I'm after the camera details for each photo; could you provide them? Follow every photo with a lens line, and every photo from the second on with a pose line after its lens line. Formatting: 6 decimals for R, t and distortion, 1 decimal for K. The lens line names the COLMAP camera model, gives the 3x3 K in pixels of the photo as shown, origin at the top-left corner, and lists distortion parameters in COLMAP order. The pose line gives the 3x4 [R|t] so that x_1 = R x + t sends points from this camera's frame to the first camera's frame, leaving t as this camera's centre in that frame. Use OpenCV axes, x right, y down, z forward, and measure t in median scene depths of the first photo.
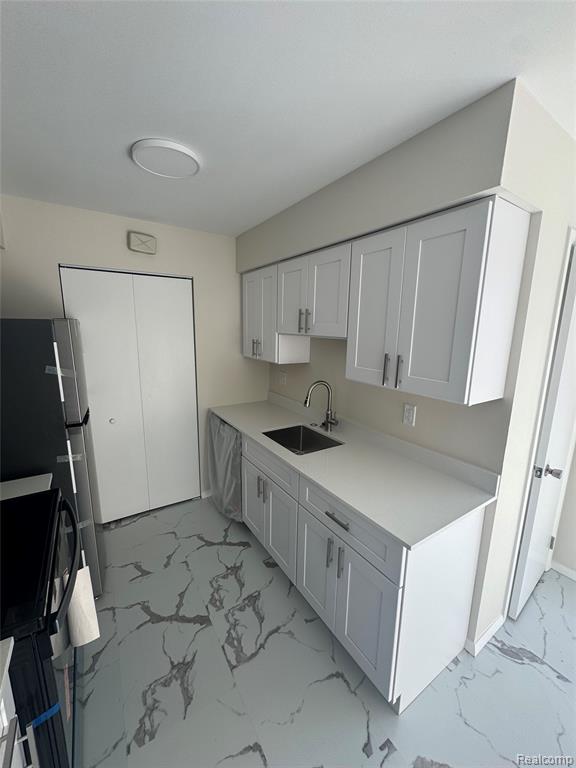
lens RADIAL K [[304.7, 0, 289.2], [0, 304.7, 384.9], [0, 0, 1]] dist [-0.005622, -0.000162]
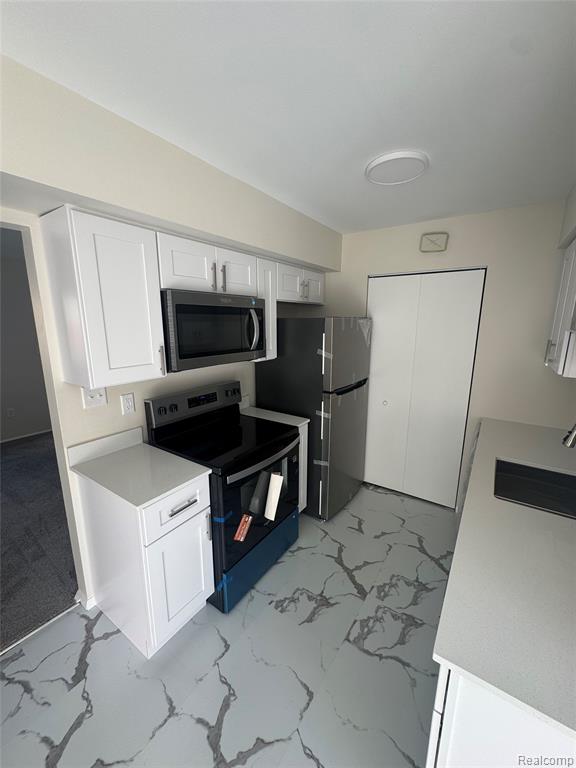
lens RADIAL K [[304.7, 0, 289.2], [0, 304.7, 384.9], [0, 0, 1]] dist [-0.005622, -0.000162]
pose [[0.388470, 0.179044, -0.903900, 0.453070], [-0.172153, 0.977772, 0.119690, -0.036540], [0.905237, 0.109113, 0.410658, 0.226102]]
